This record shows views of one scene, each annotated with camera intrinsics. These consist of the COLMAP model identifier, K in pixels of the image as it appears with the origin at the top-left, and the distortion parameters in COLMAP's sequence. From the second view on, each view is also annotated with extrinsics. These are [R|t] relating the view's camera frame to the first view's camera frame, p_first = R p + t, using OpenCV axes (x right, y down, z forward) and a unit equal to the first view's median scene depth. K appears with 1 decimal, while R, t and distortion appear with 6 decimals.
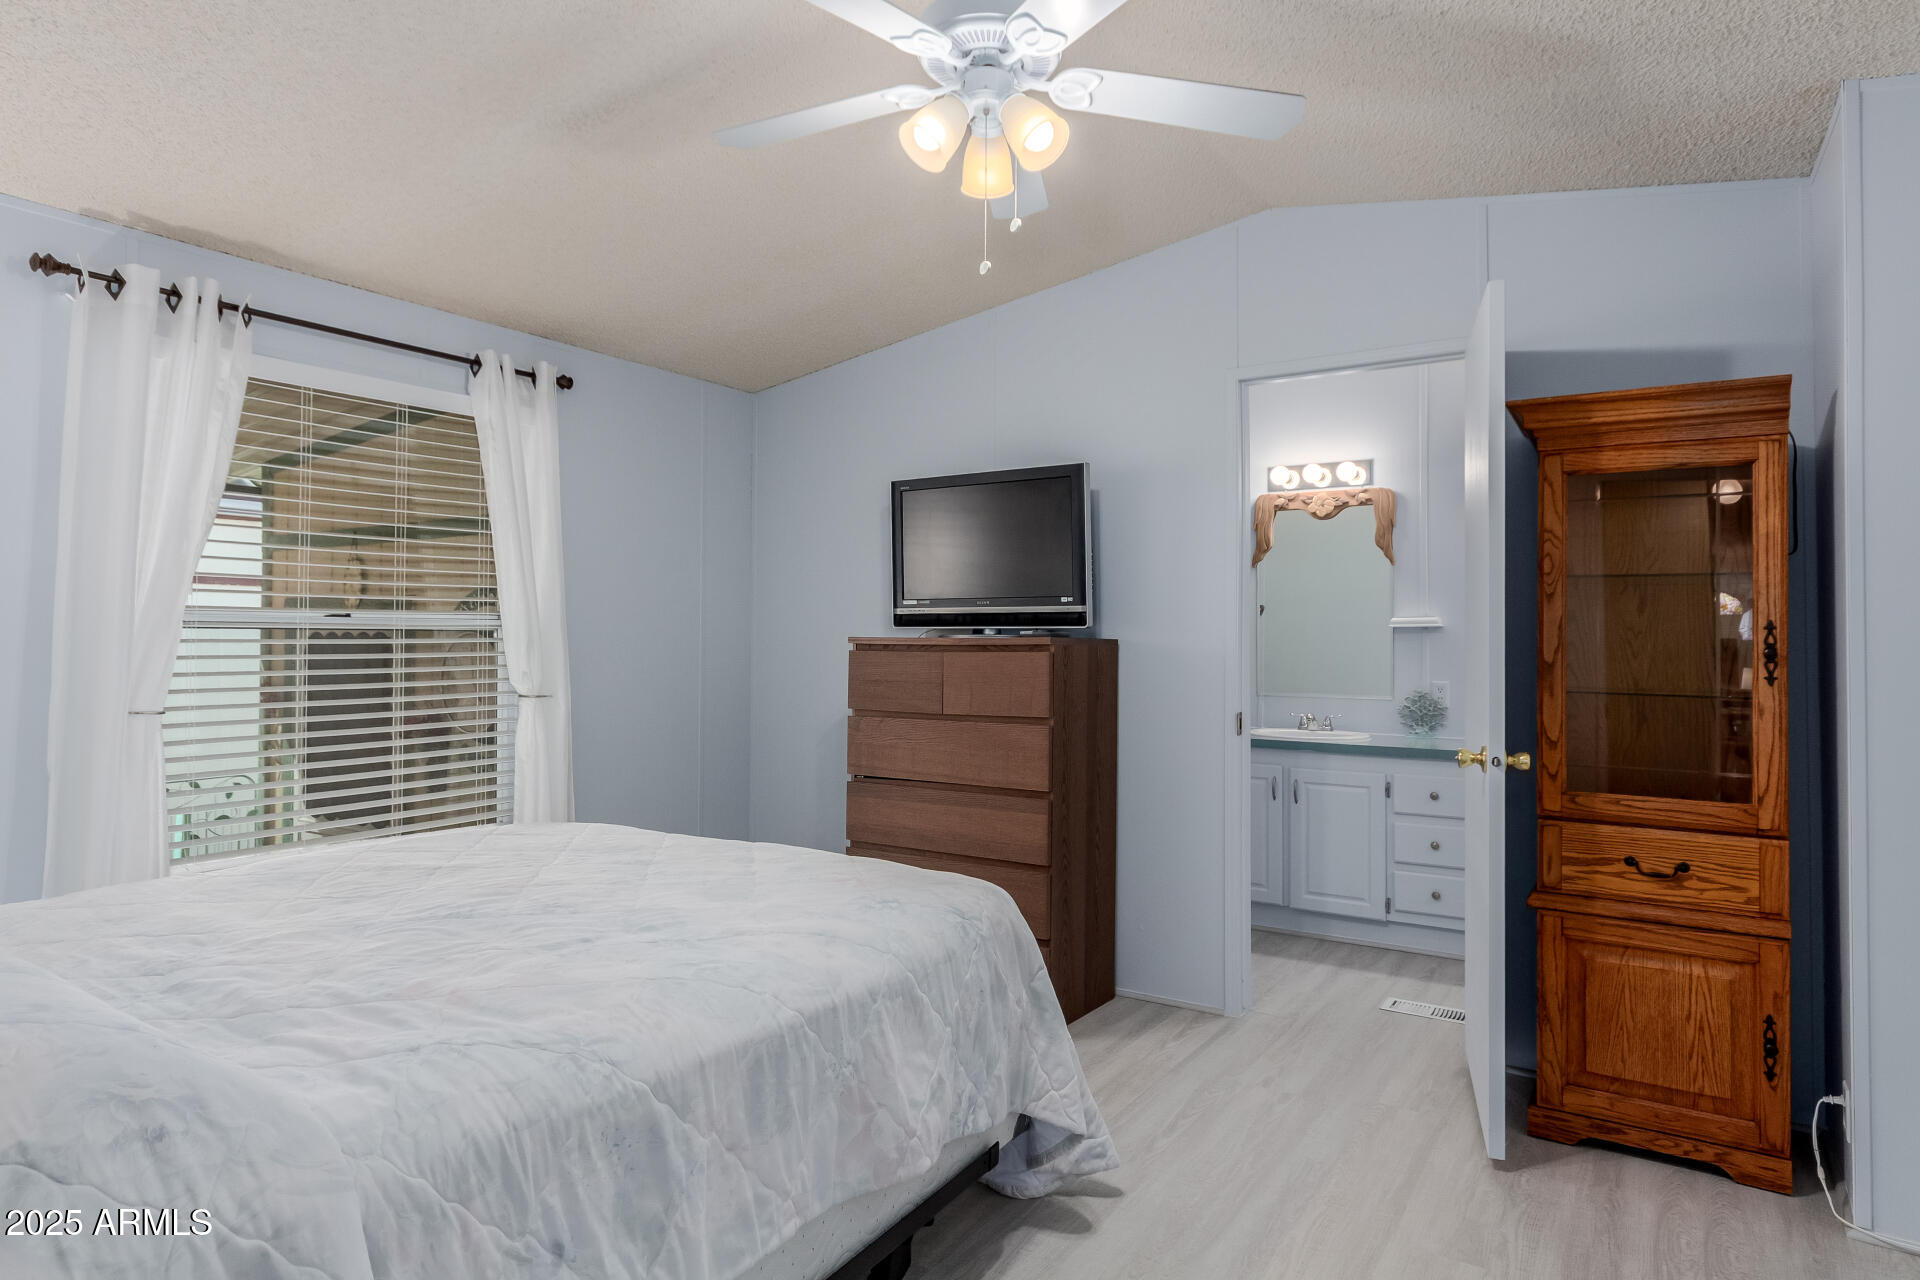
lens RADIAL K [[1113.8, 0, 959.1], [0, 1113.8, 629.8], [0, 0, 1]] dist [0.006543, -0.000737]
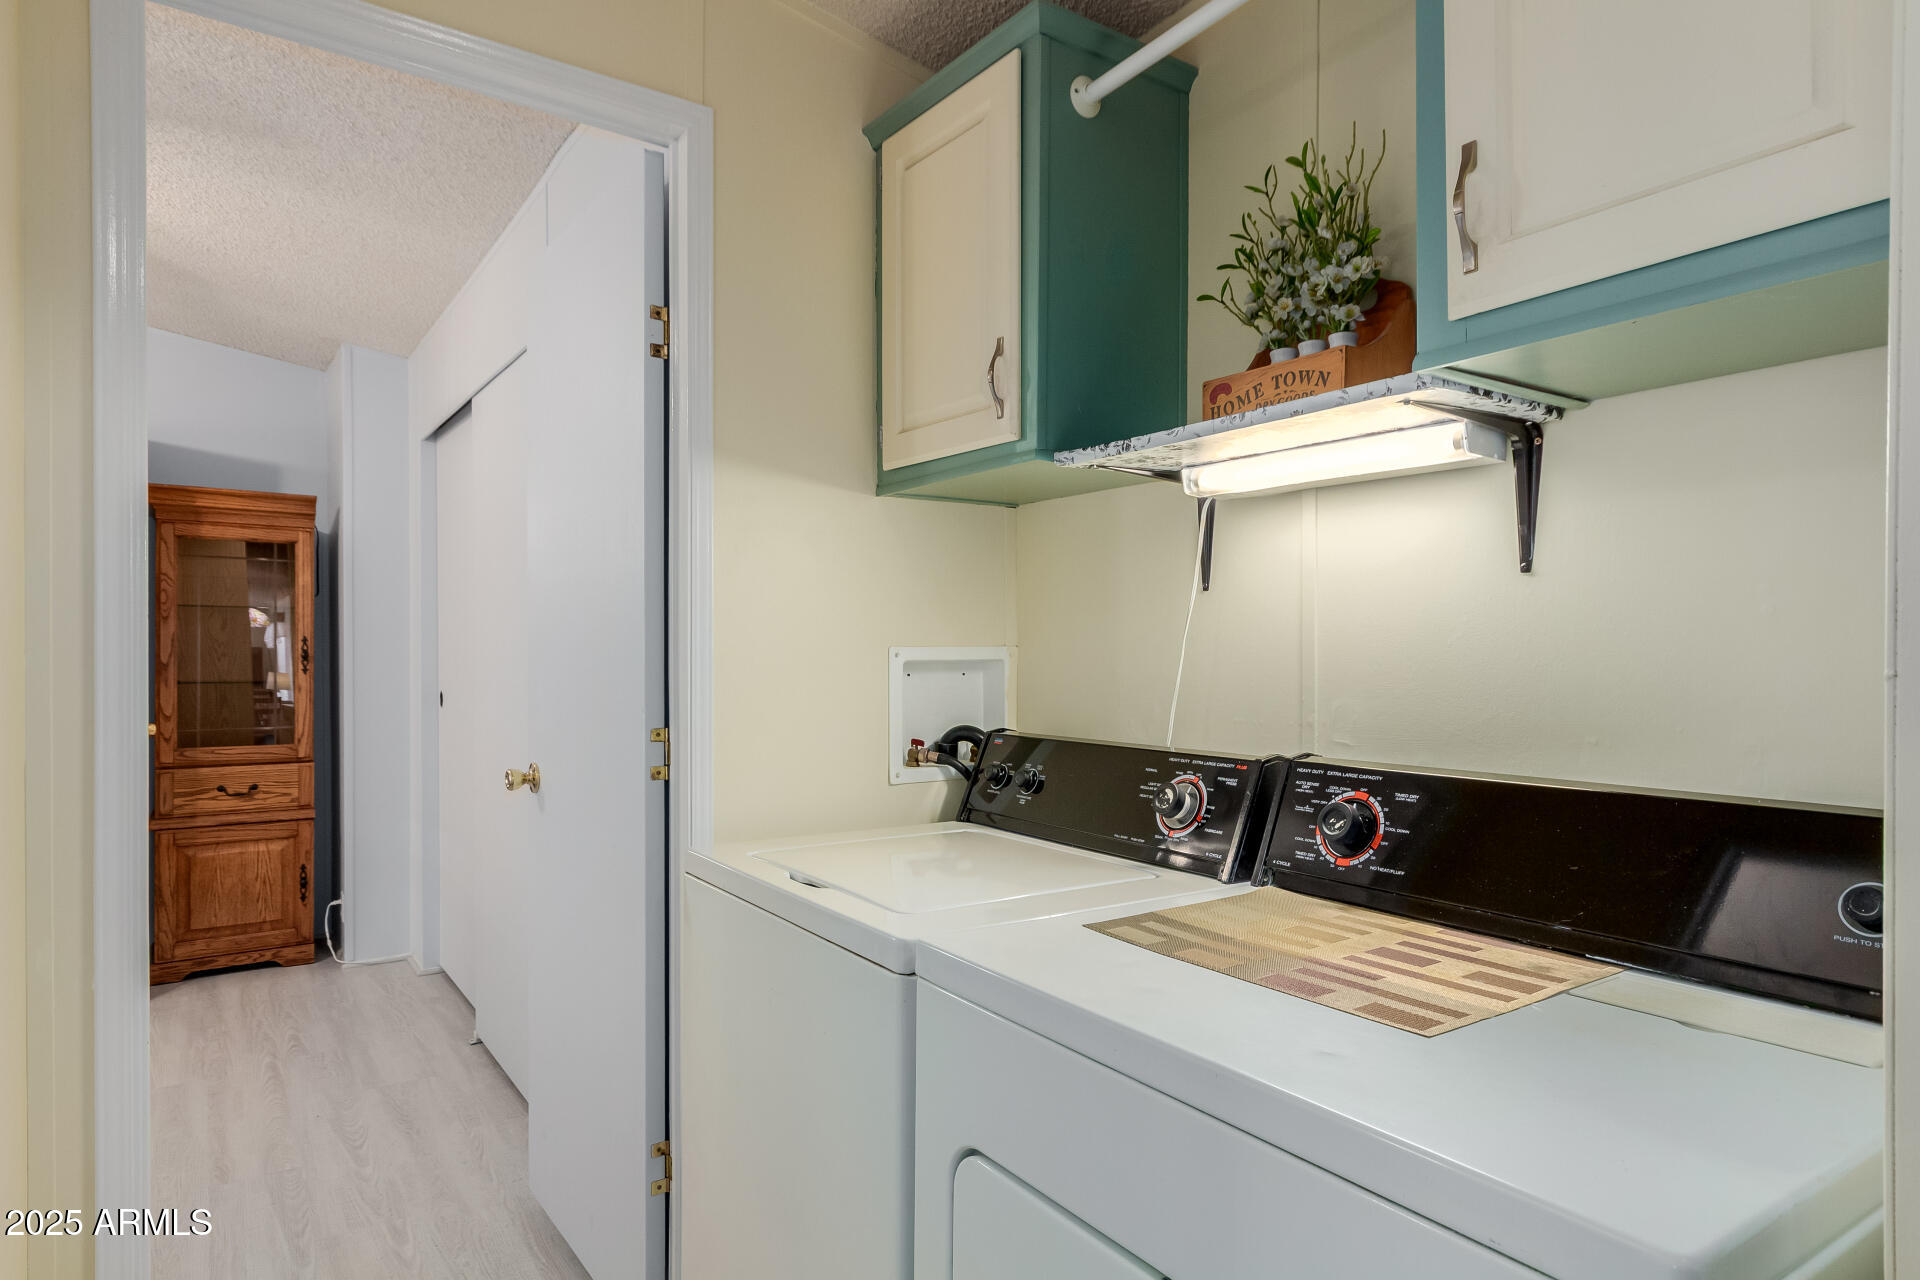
lens RADIAL K [[1113.8, 0, 957.9], [0, 1113.8, 640.3], [0, 0, 1]] dist [0.006543, -0.000737]
pose [[0.388402, 0.002640, 0.921486, -0.458668], [-0.004125, 0.999991, -0.001126, -0.004128], [-0.921481, -0.003364, 0.388410, -0.583196]]
